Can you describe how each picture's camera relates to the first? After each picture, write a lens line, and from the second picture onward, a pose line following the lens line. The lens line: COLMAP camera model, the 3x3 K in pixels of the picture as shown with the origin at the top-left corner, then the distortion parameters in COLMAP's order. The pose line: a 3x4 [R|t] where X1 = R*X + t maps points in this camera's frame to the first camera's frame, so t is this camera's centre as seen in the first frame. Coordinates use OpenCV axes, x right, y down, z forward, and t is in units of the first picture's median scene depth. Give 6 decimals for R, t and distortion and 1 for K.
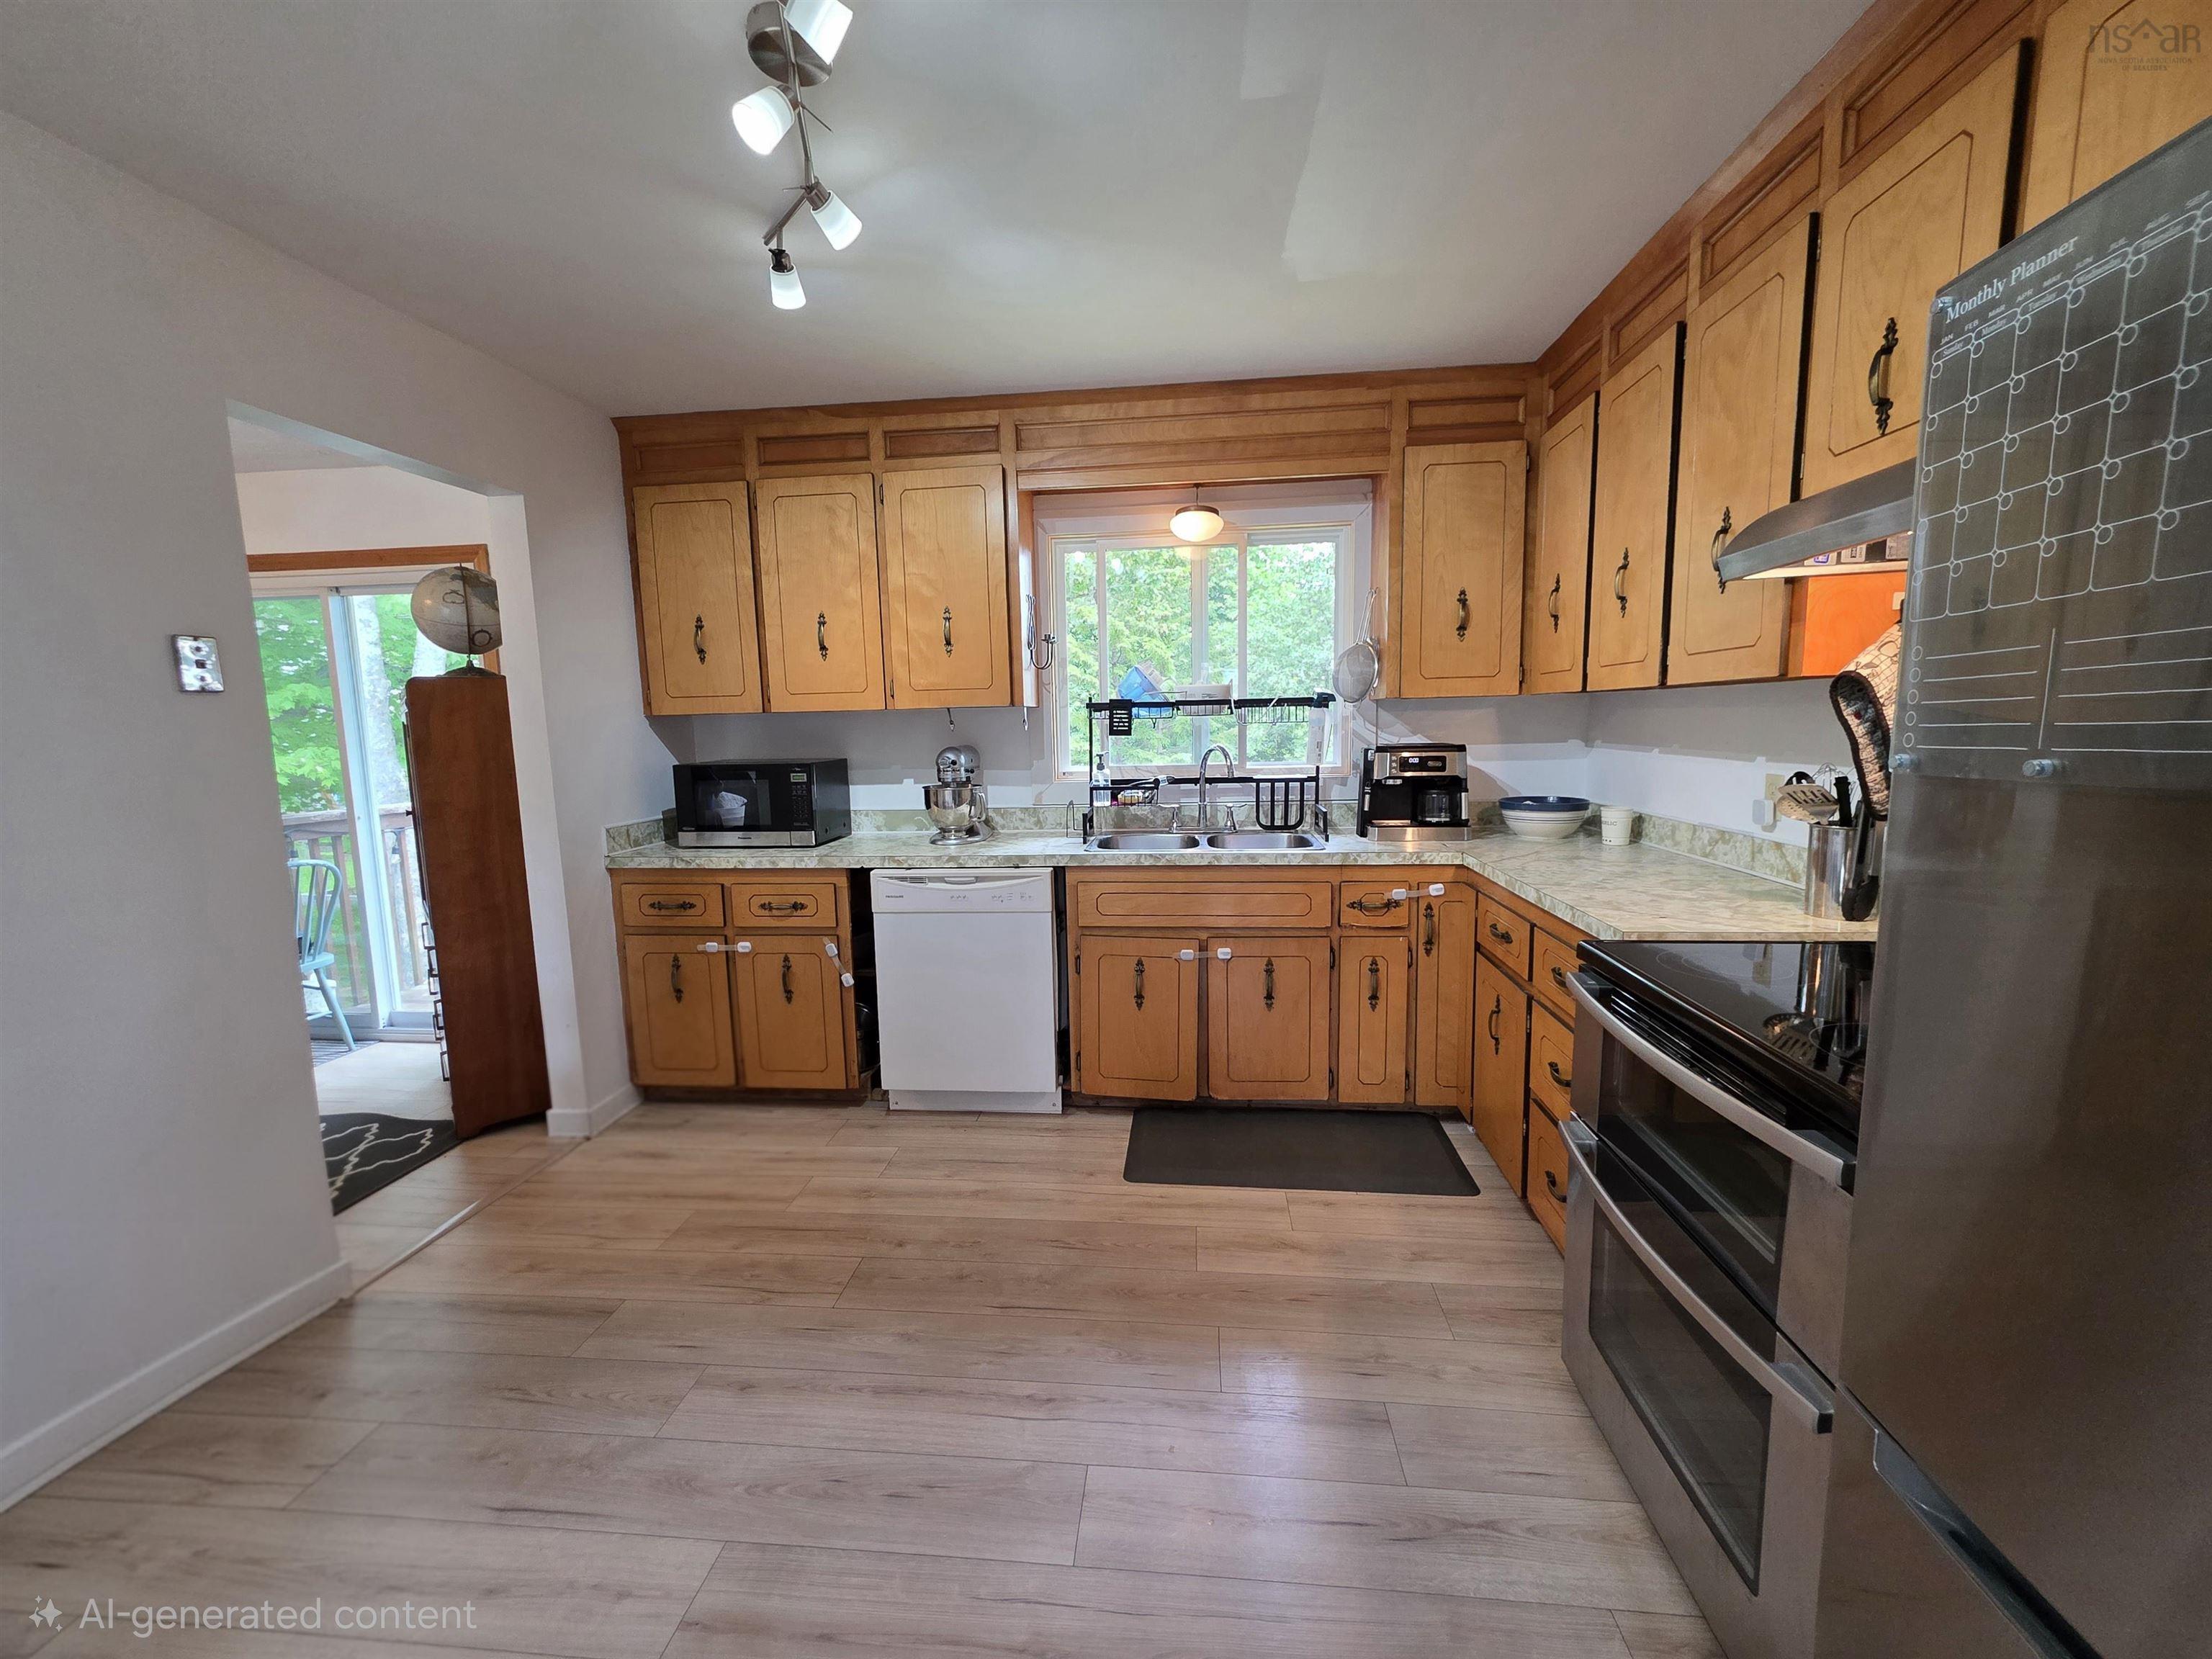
lens RADIAL K [[893.4, 0, 1108.0], [0, 893.4, 831.7], [0, 0, 1]] dist [0.002798, -0.001075]
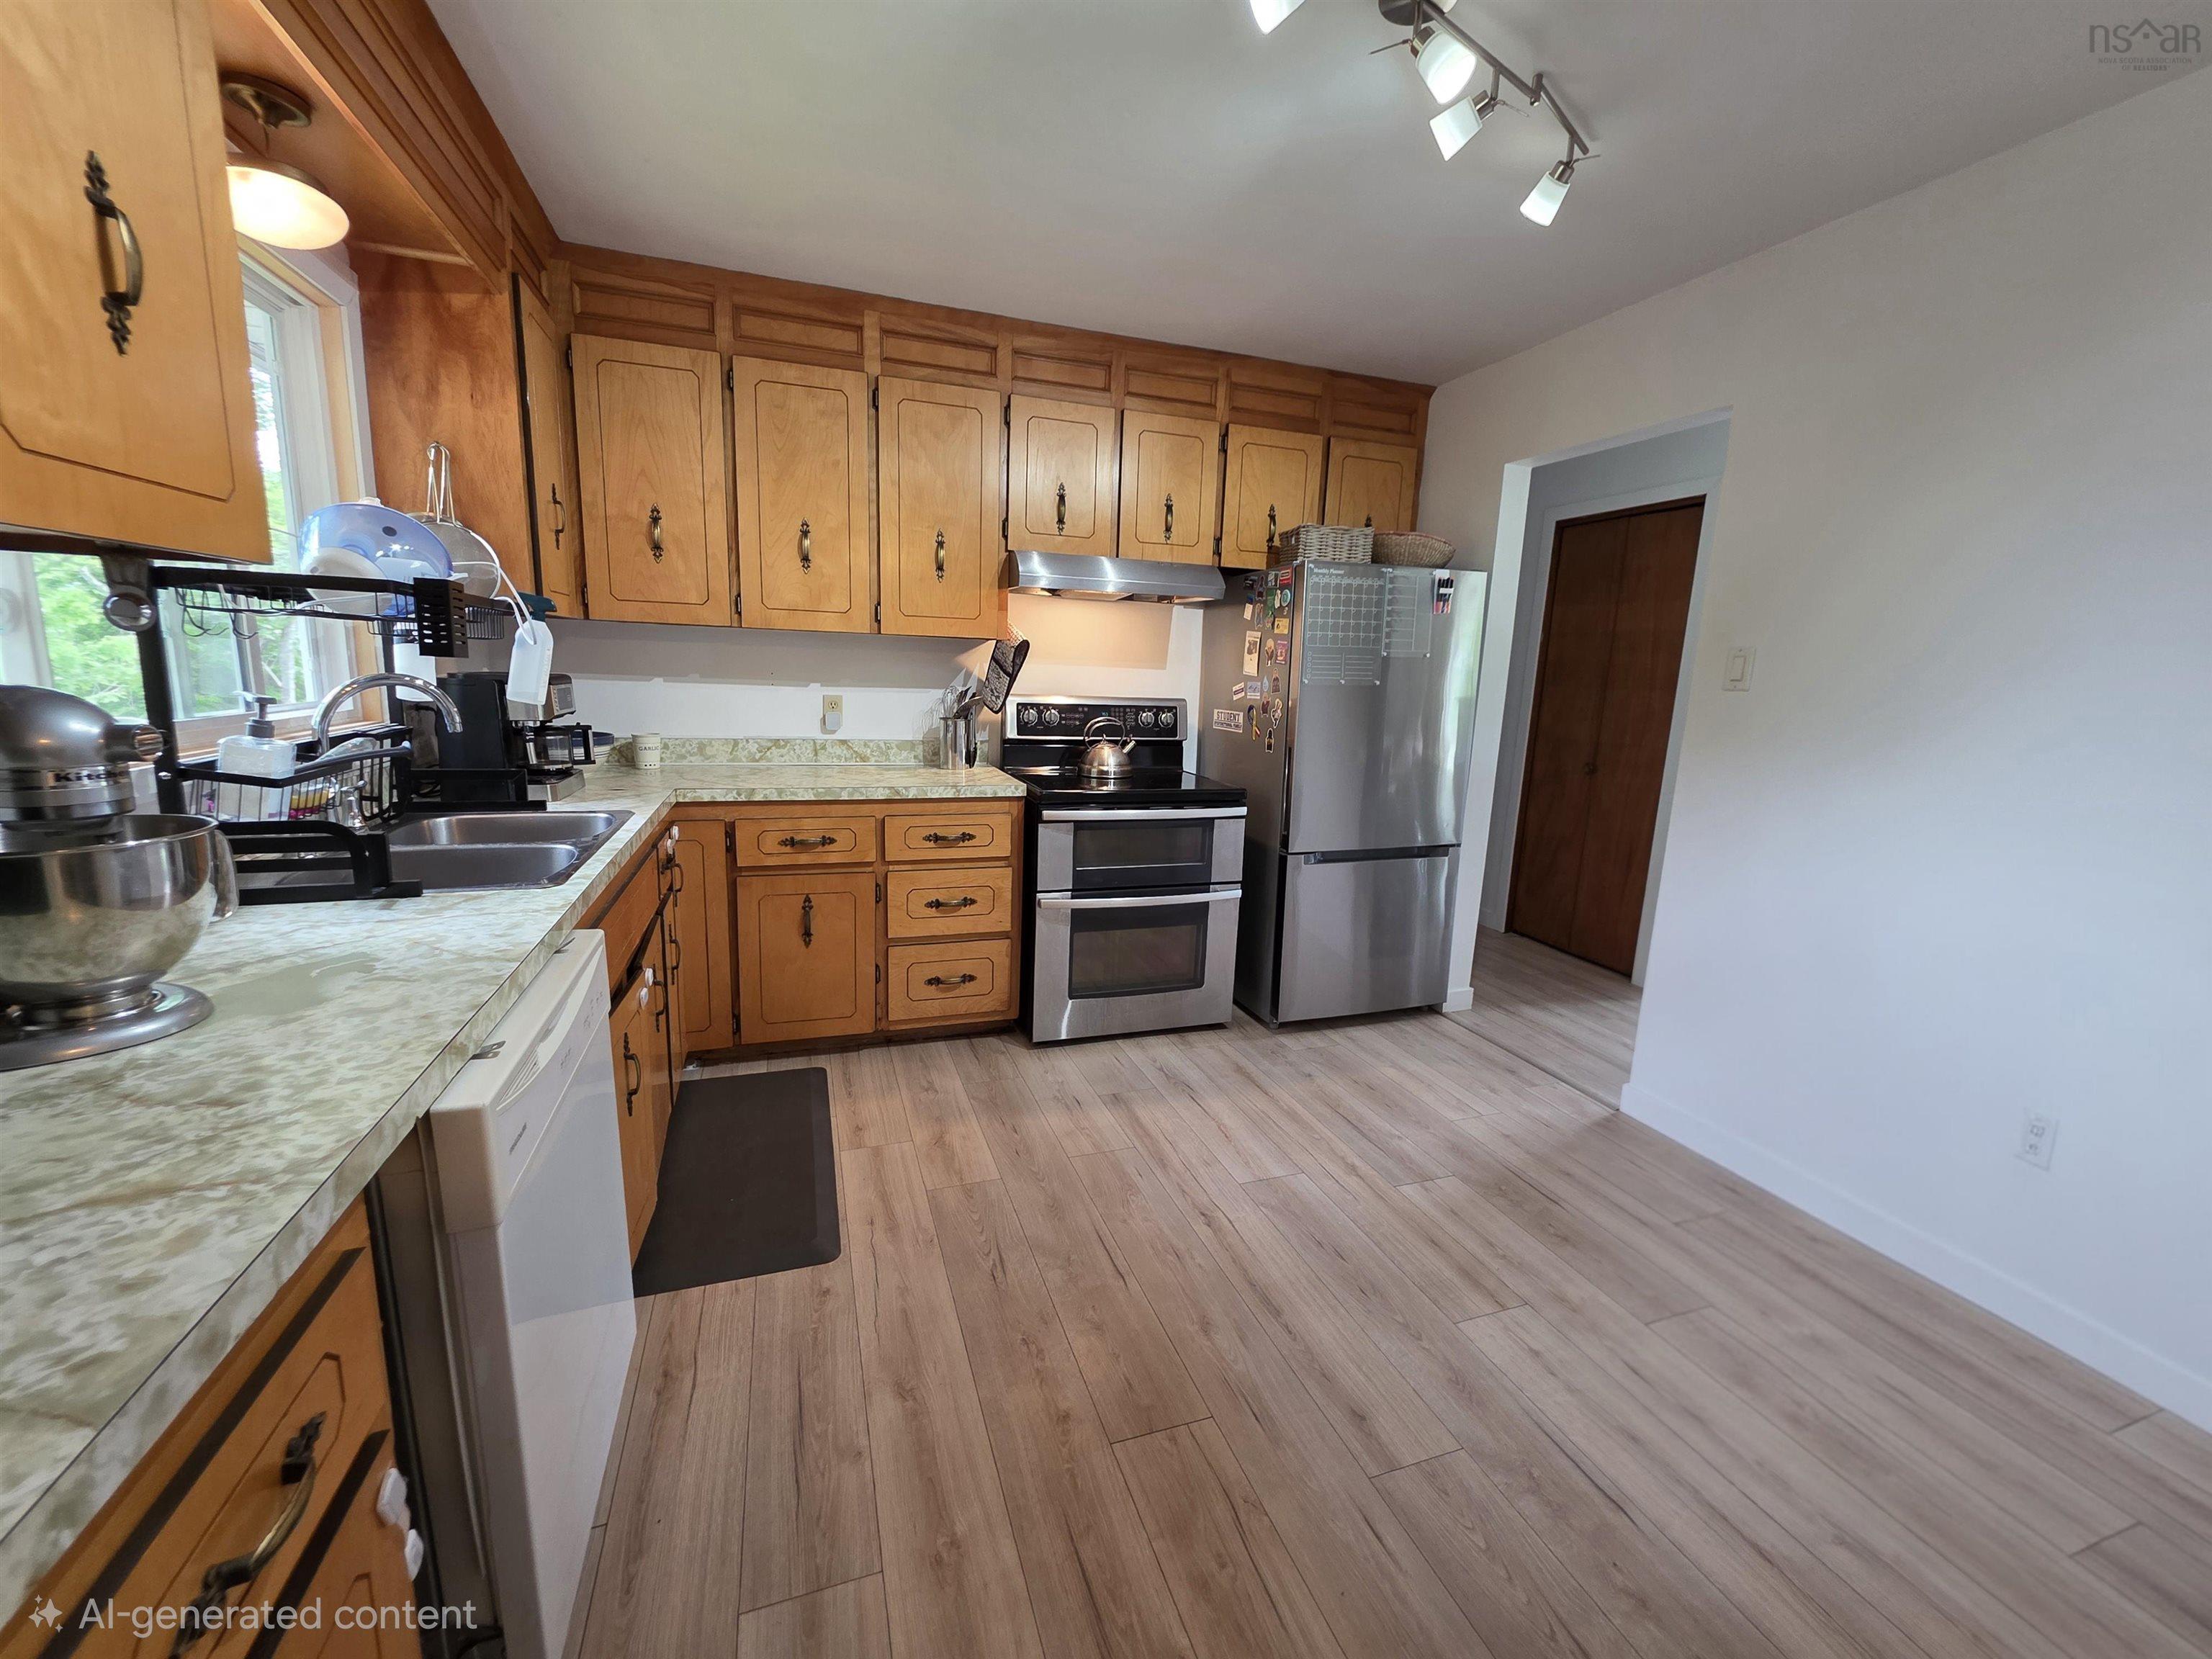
lens RADIAL K [[893.4, 0, 1115.0], [0, 893.4, 831.2], [0, 0, 1]] dist [0.002798, -0.001075]
pose [[-0.431913, -0.158149, 0.887941, -0.621757], [0.083509, 0.973265, 0.213967, -0.093097], [-0.898041, 0.166566, -0.407159, 0.925681]]
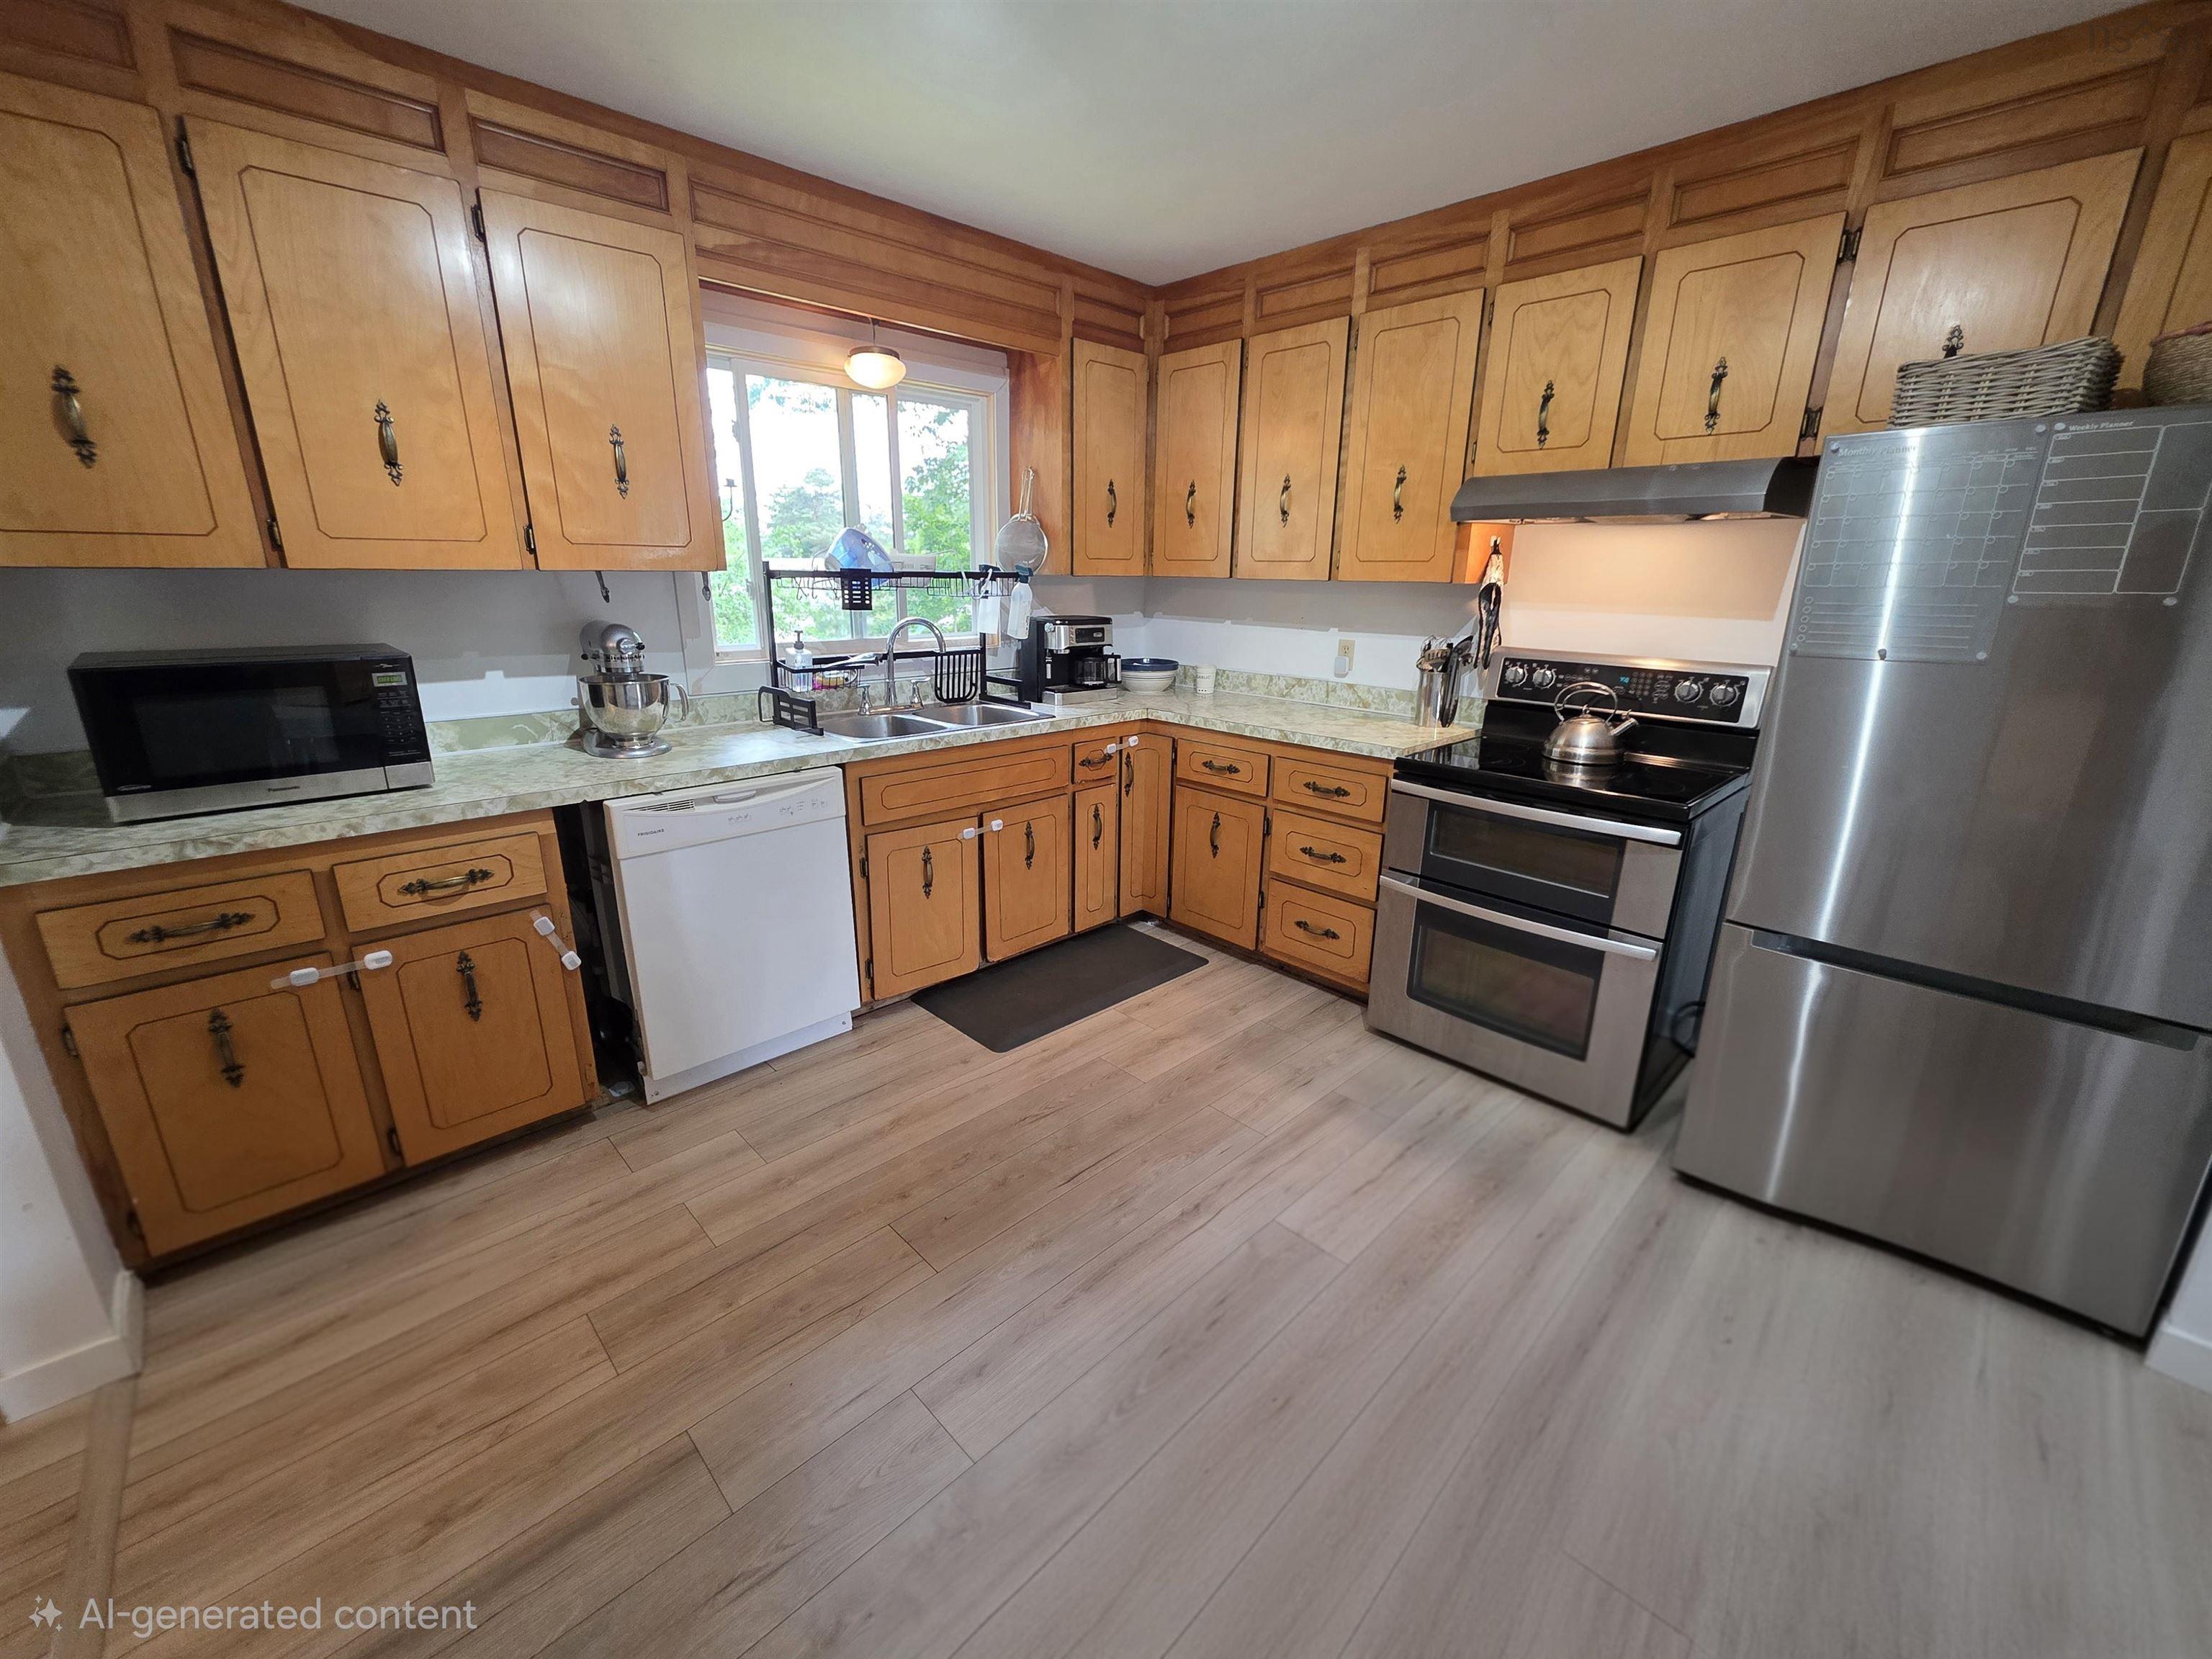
lens RADIAL K [[893.4, 0, 1109.5], [0, 893.4, 832.0], [0, 0, 1]] dist [0.002798, -0.001075]
pose [[0.639431, -0.187910, 0.745532, -0.557323], [0.065943, 0.979504, 0.190323, -0.045552], [-0.766015, -0.072536, 0.638717, 0.228102]]
